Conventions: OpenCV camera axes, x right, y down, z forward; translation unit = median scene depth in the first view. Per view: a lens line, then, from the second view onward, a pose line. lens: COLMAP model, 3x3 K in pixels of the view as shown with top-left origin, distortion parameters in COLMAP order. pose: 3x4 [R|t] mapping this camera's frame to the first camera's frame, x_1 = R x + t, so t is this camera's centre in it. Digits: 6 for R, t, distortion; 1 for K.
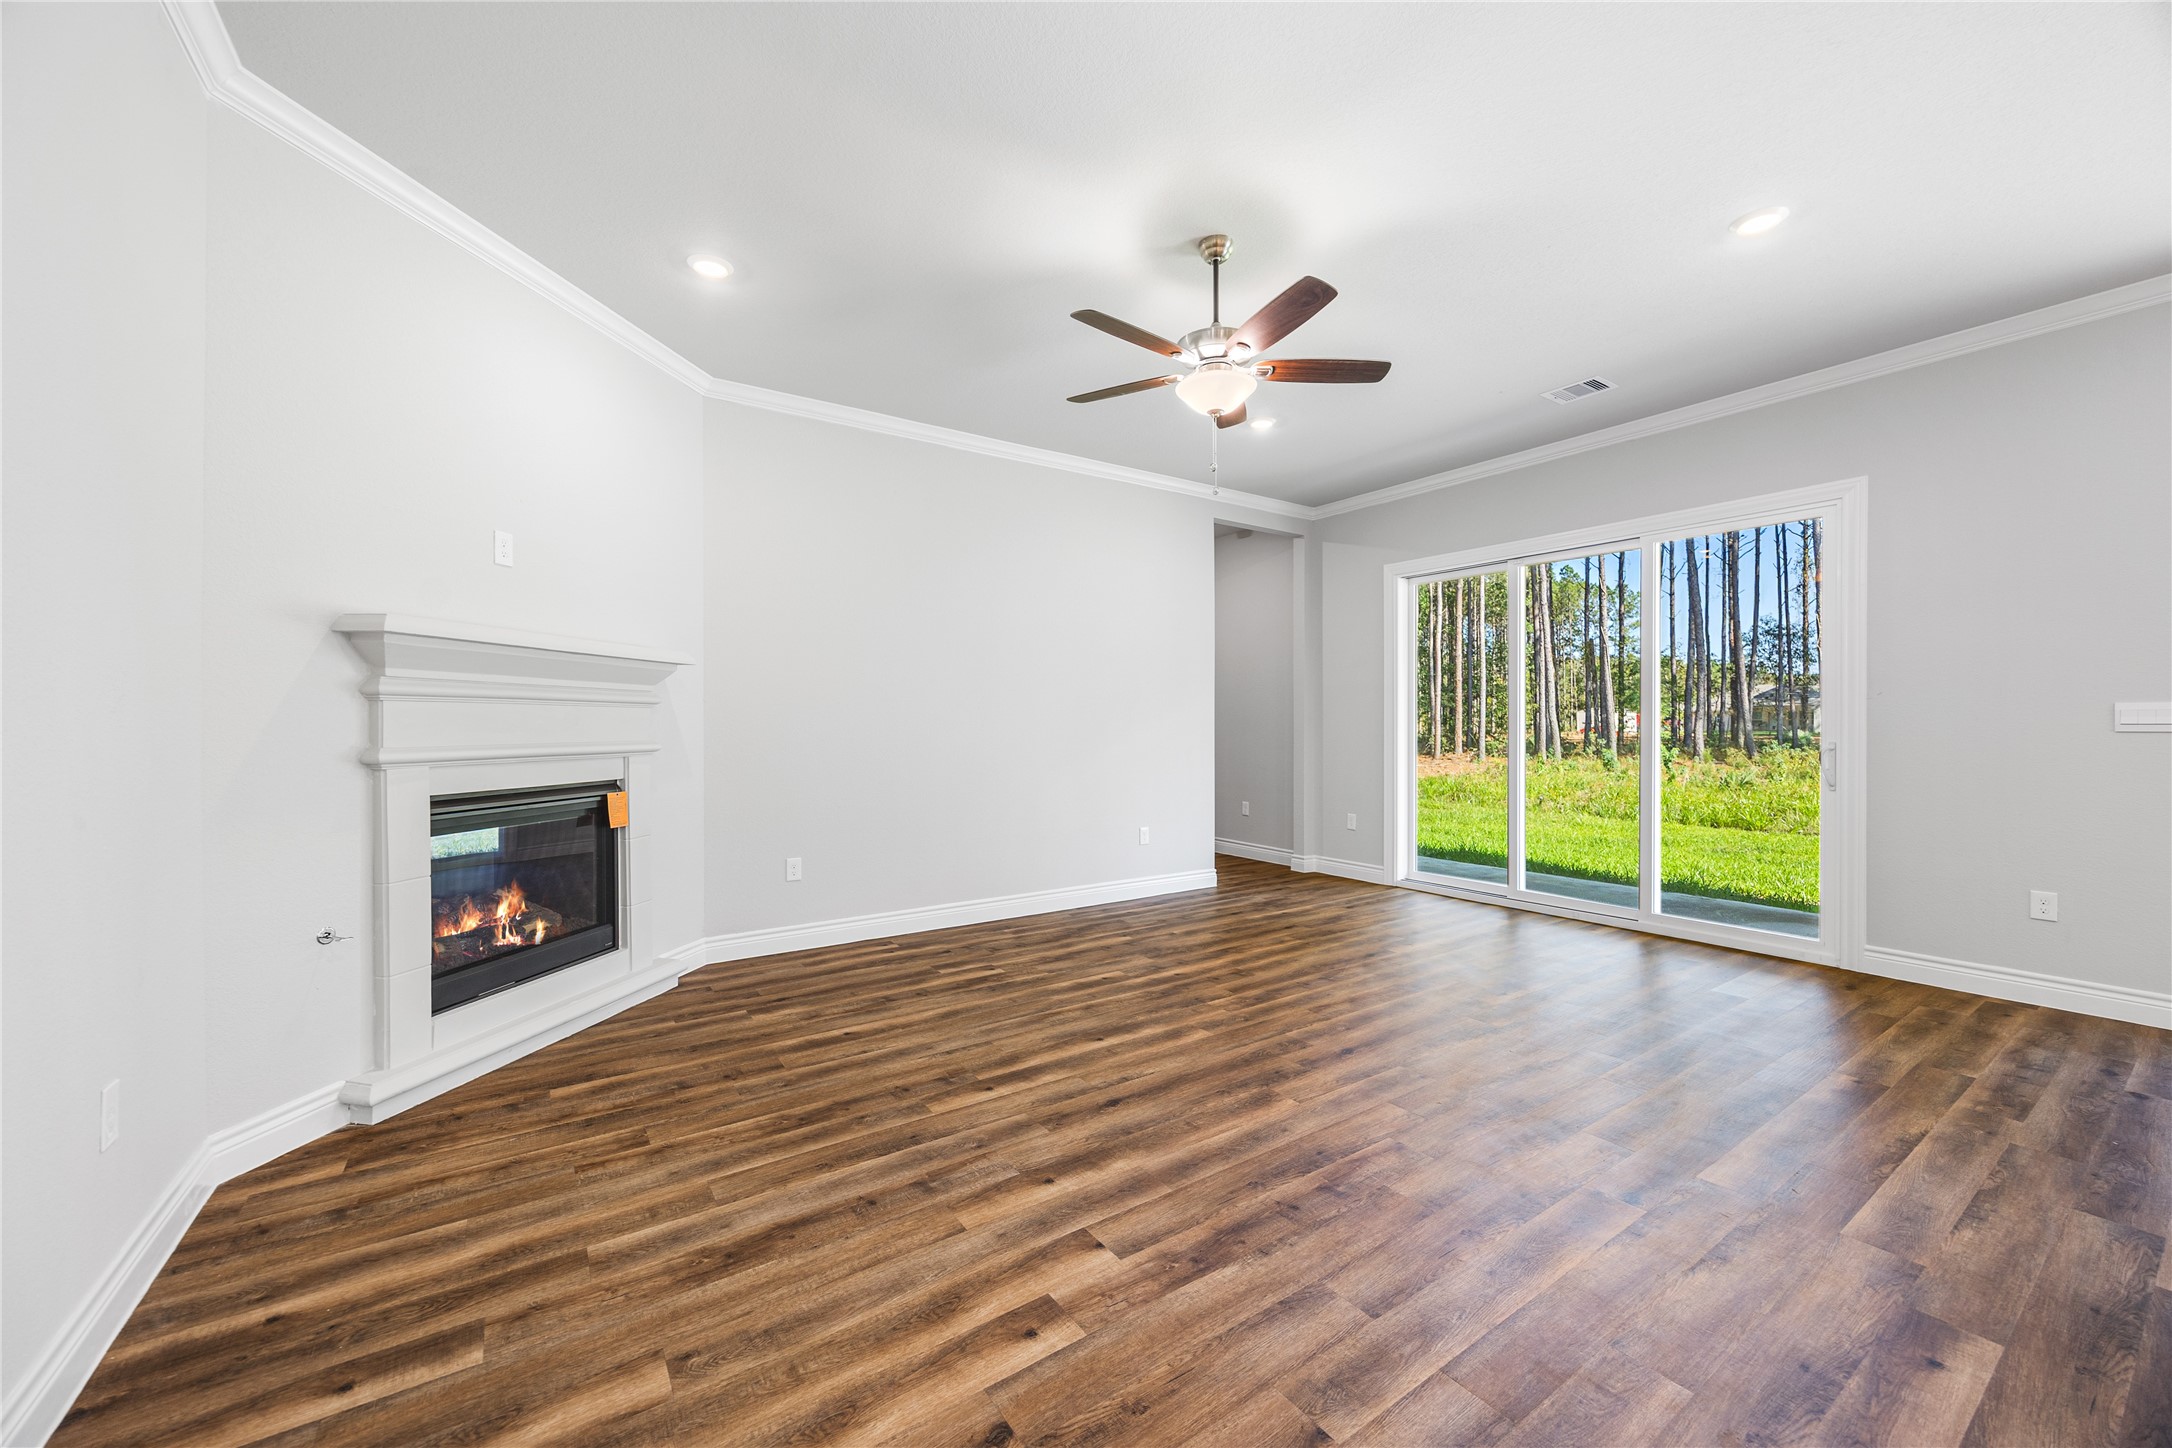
lens RADIAL K [[834.3, 0, 1079.7], [0, 834.3, 721.2], [0, 0, 1]] dist [-0.002456, -0.000023]
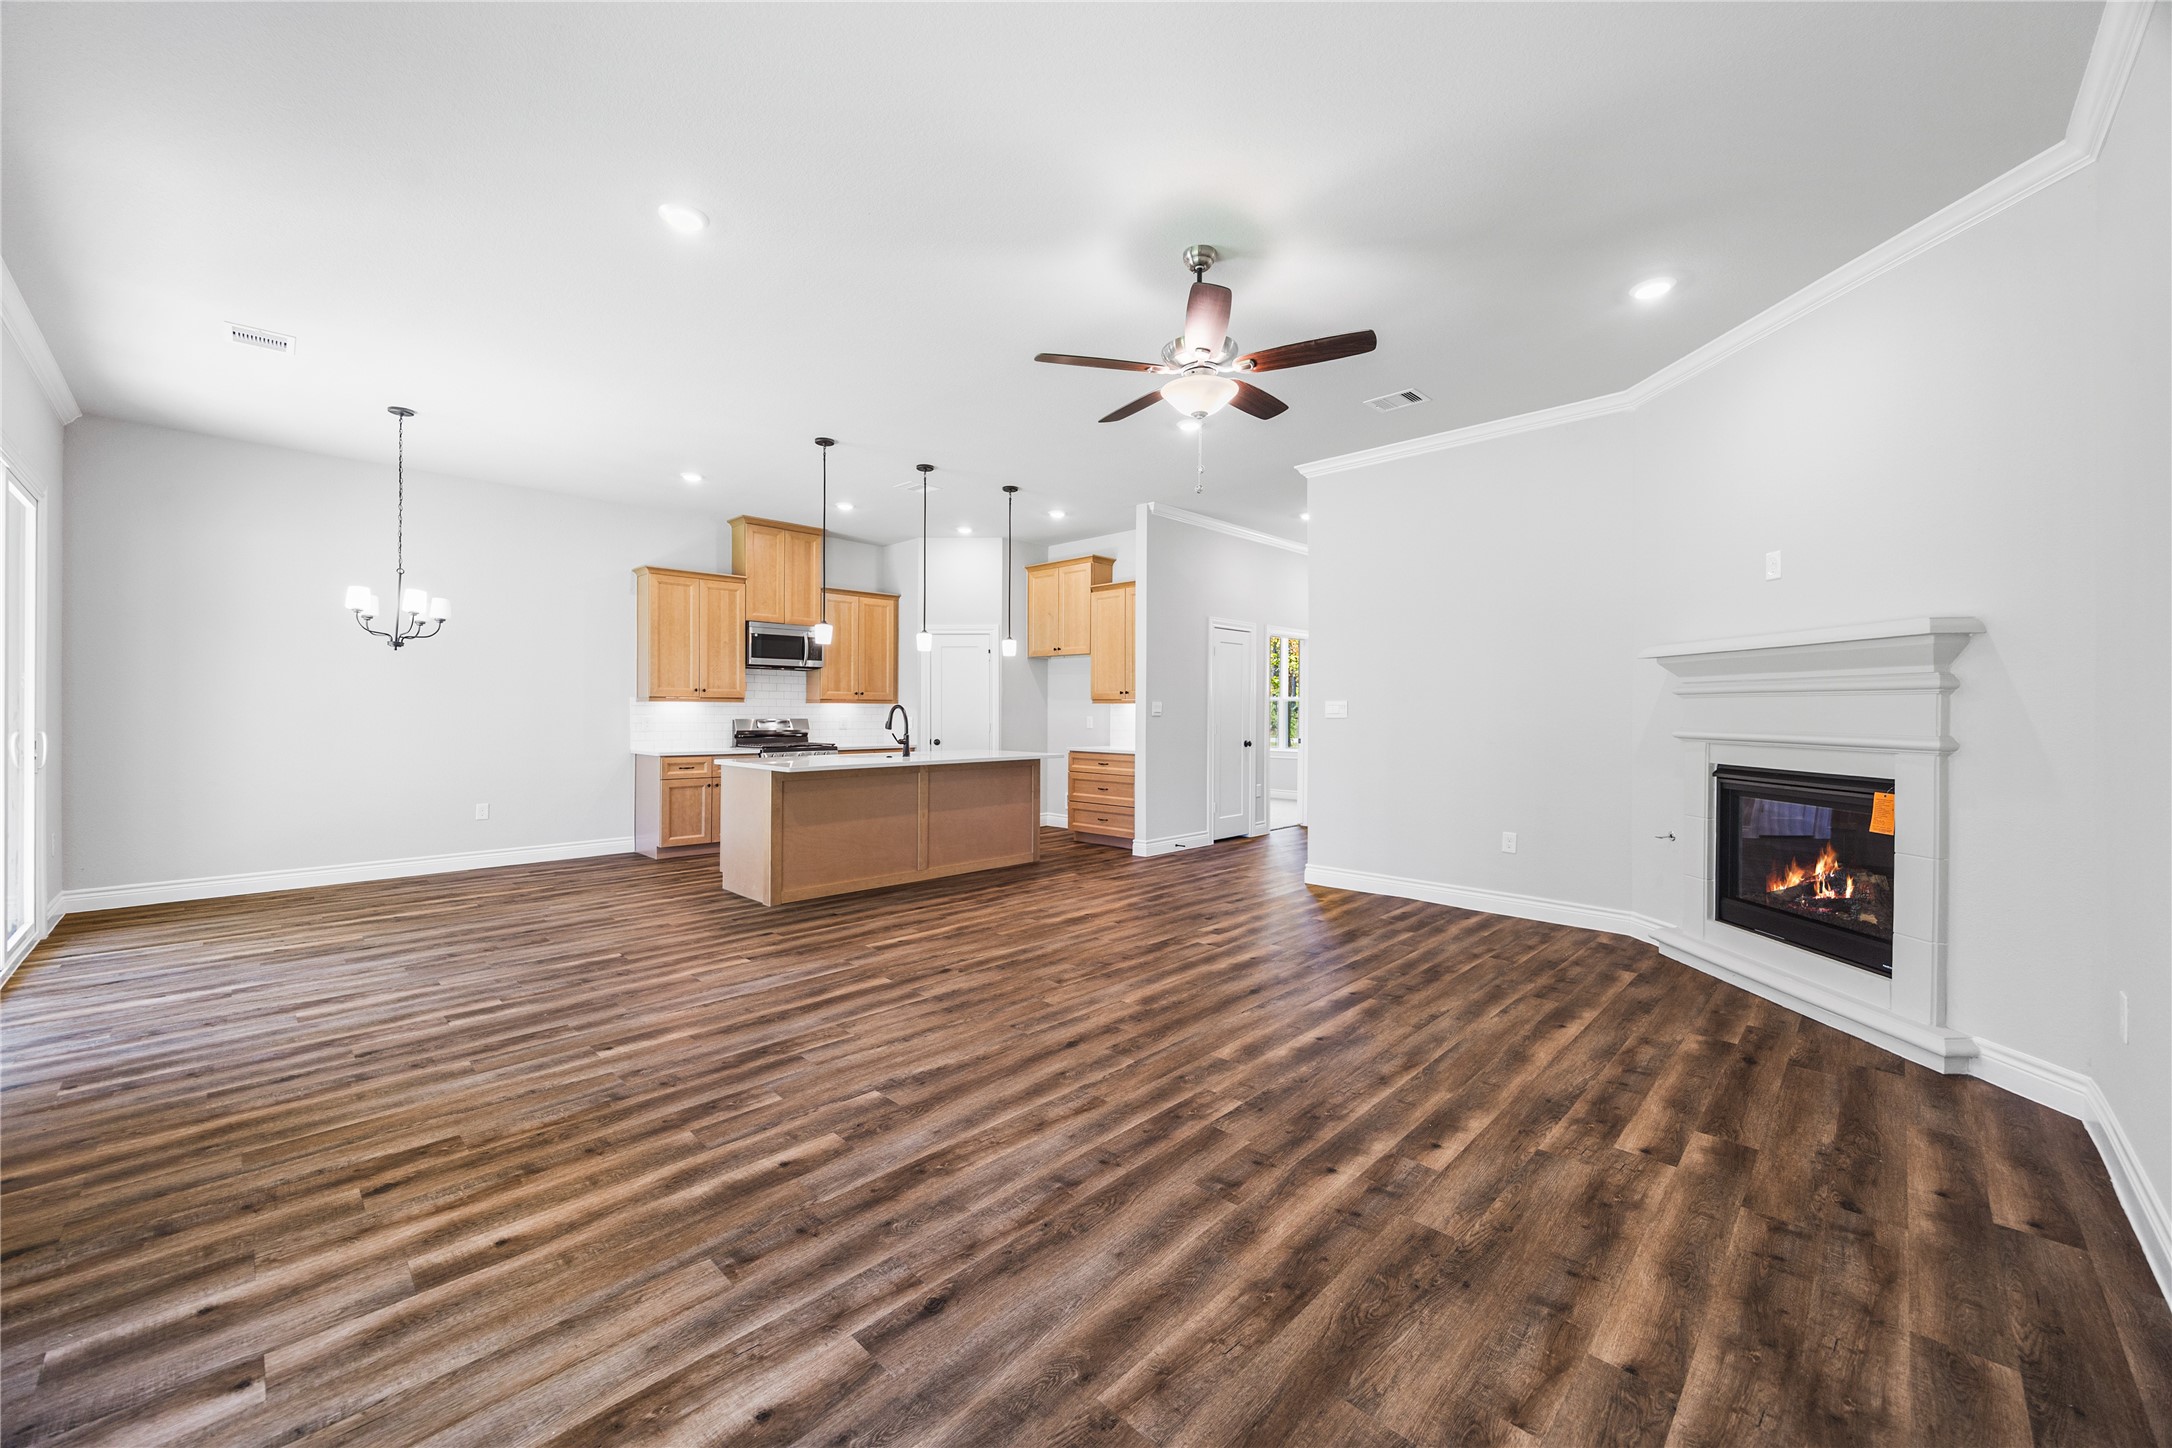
lens RADIAL K [[834.3, 0, 1065.6], [0, 834.3, 710.5], [0, 0, 1]] dist [-0.002456, -0.000023]
pose [[-0.983657, -0.002270, -0.180039, 0.503158], [-0.002164, 0.999997, -0.000788, 0.001766], [0.180040, -0.000386, -0.983659, 1.954661]]
